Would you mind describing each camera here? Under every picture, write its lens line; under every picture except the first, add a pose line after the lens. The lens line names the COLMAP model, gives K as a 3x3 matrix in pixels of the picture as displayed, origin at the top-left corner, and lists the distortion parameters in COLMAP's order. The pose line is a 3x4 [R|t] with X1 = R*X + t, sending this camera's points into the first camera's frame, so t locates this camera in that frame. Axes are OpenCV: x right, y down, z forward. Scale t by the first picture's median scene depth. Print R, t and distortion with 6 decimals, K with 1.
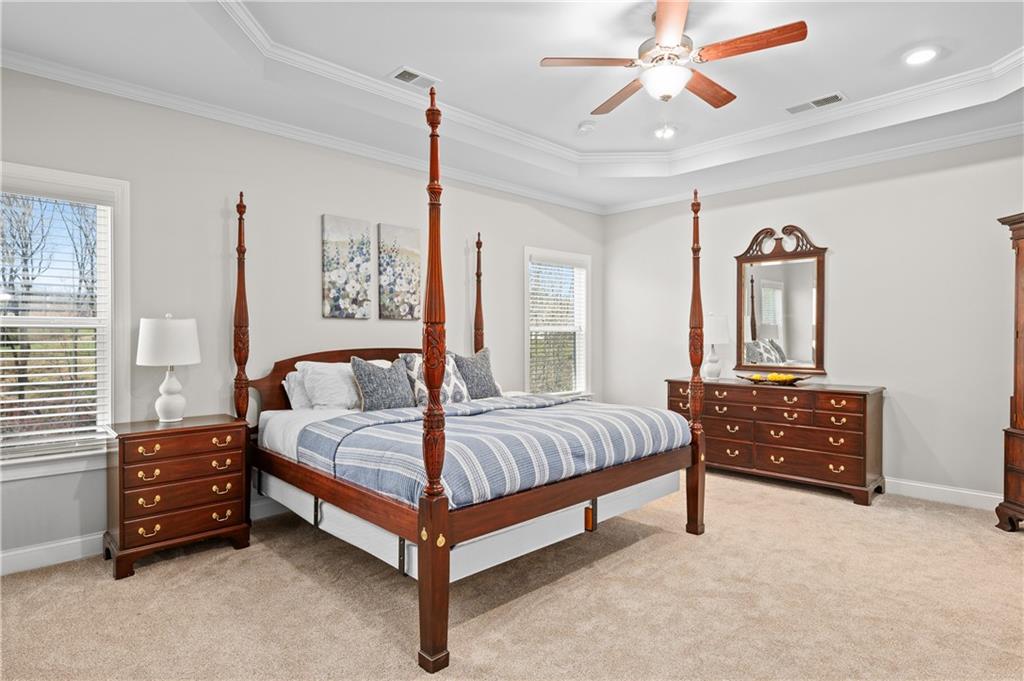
lens RADIAL K [[561.4, 0, 505.8], [0, 561.4, 342.1], [0, 0, 1]] dist [0.002739, 0.000937]
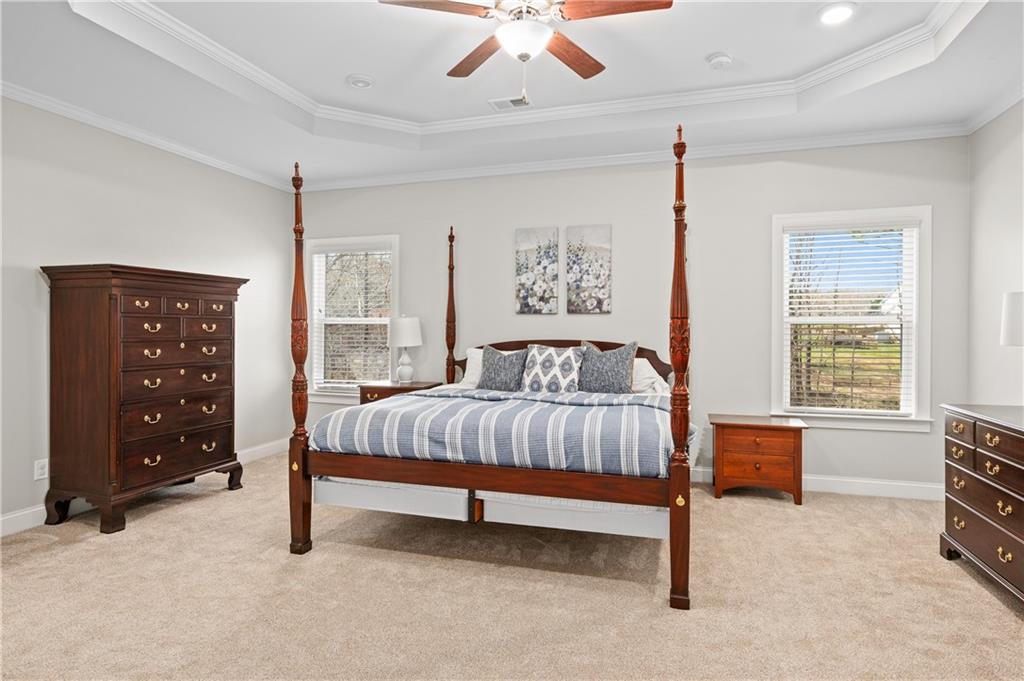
lens RADIAL K [[561.4, 0, 504.8], [0, 561.4, 332.8], [0, 0, 1]] dist [0.002739, 0.000937]
pose [[0.473523, 0.008190, -0.880743, 0.708905], [-0.013179, 0.999911, 0.002212, -0.004046], [0.880683, 0.010560, 0.473589, 0.383932]]
